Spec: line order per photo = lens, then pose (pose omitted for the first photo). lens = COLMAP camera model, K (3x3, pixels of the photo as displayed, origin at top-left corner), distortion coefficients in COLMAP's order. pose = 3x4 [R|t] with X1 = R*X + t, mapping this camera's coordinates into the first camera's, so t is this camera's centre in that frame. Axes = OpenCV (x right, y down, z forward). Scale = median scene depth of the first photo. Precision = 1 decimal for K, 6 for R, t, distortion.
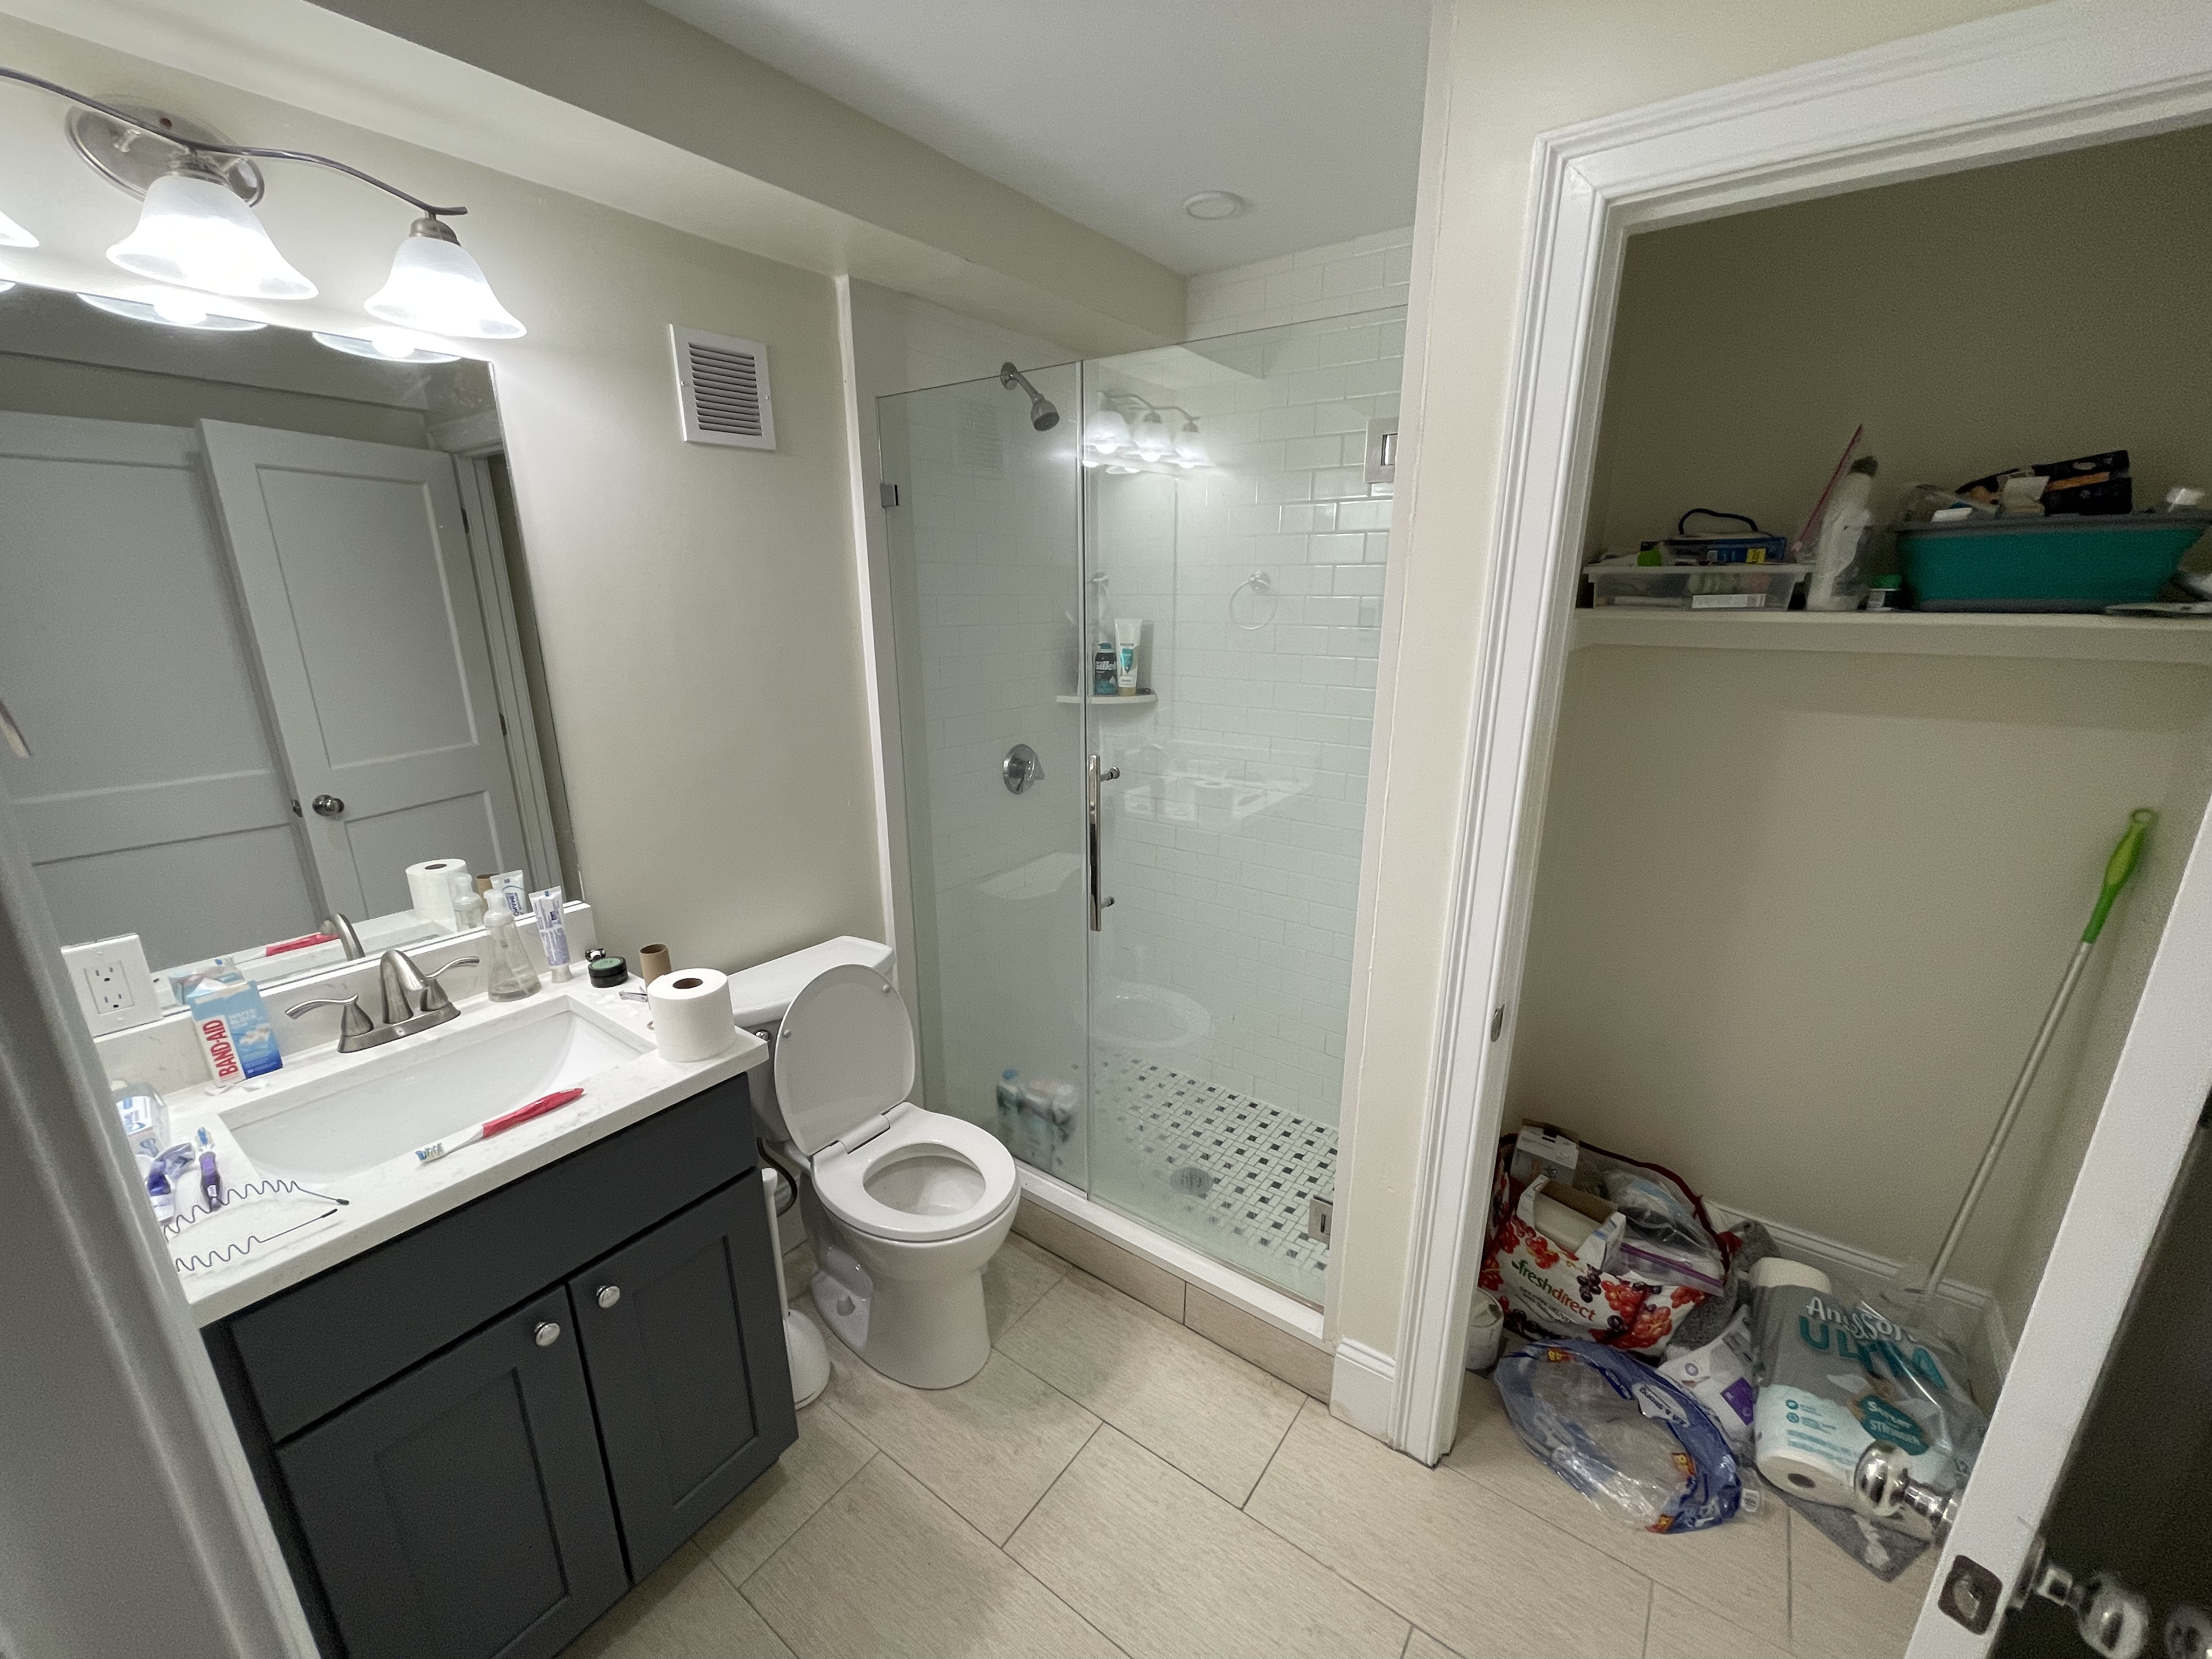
lens RADIAL K [[887.8, 0, 1111.9], [0, 887.8, 842.4], [0, 0, 1]] dist [0.002478, -0.000984]
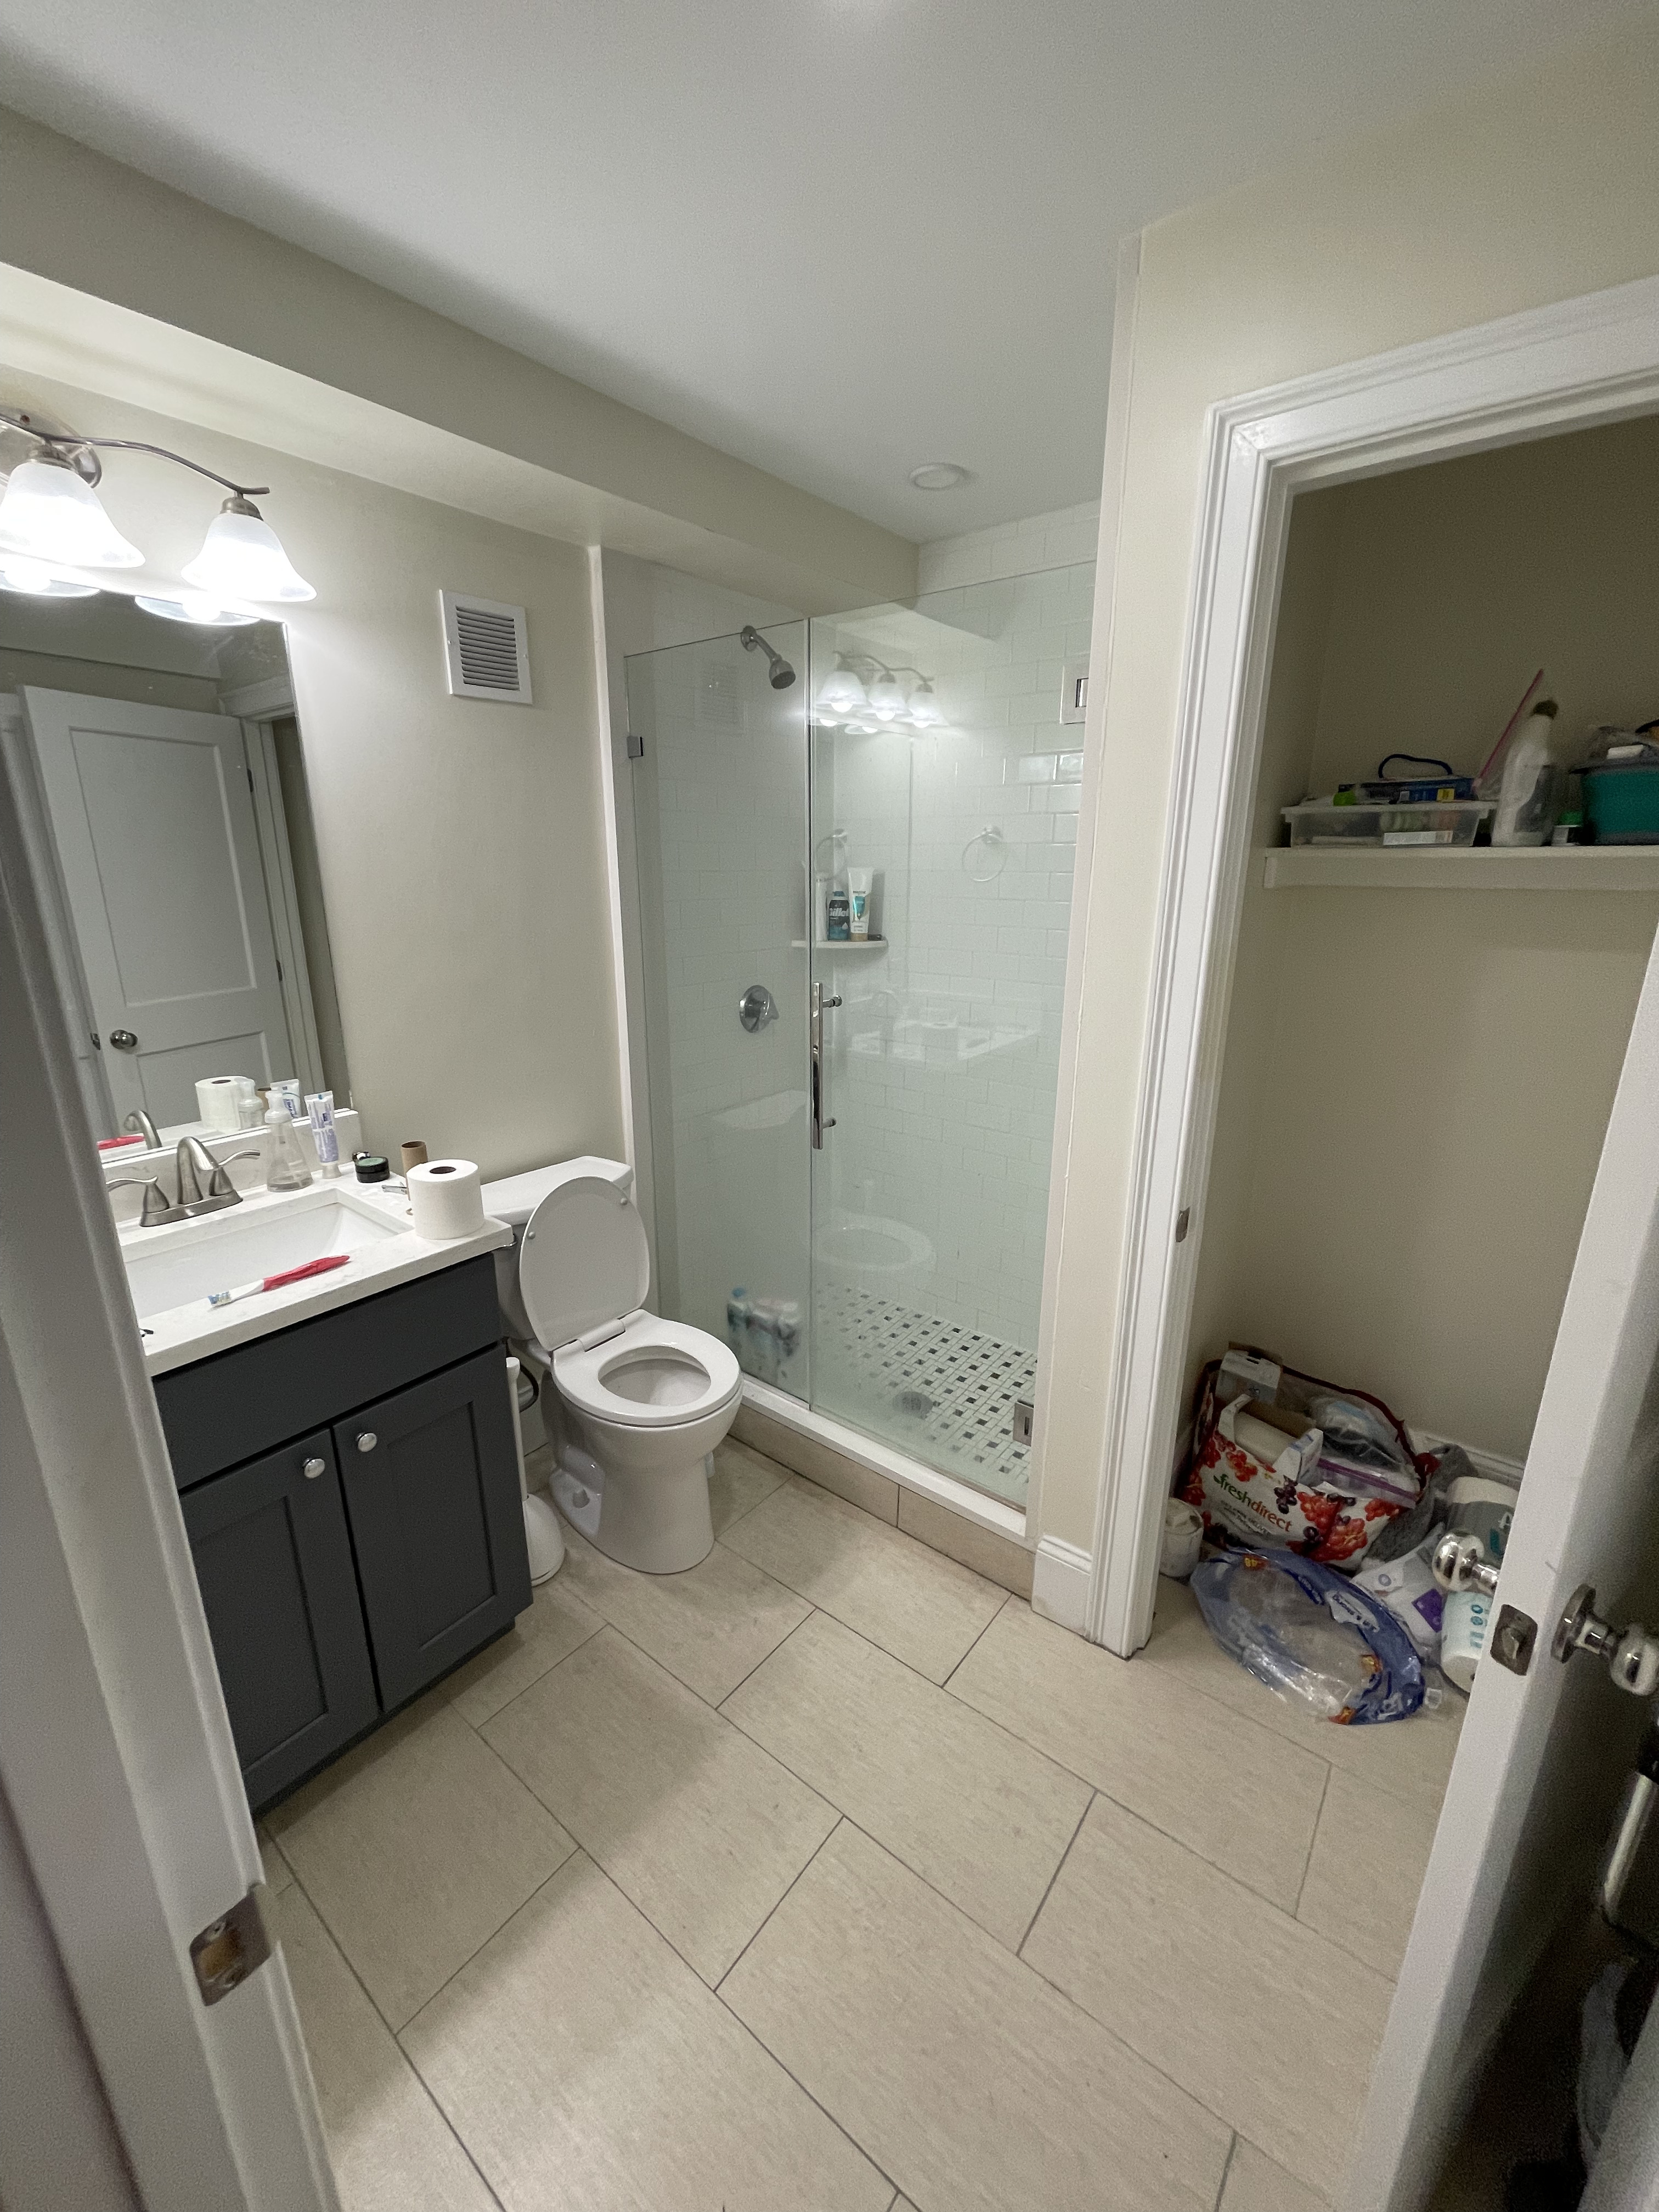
lens RADIAL K [[887.8, 0, 822.6], [0, 887.8, 1099.9], [0, 0, 1]] dist [0.002478, -0.000984]
pose [[0.998835, 0.014313, -0.046074, 0.040228], [-0.015056, 0.999762, -0.015820, 0.063384], [0.045837, 0.016495, 0.998813, -0.076003]]
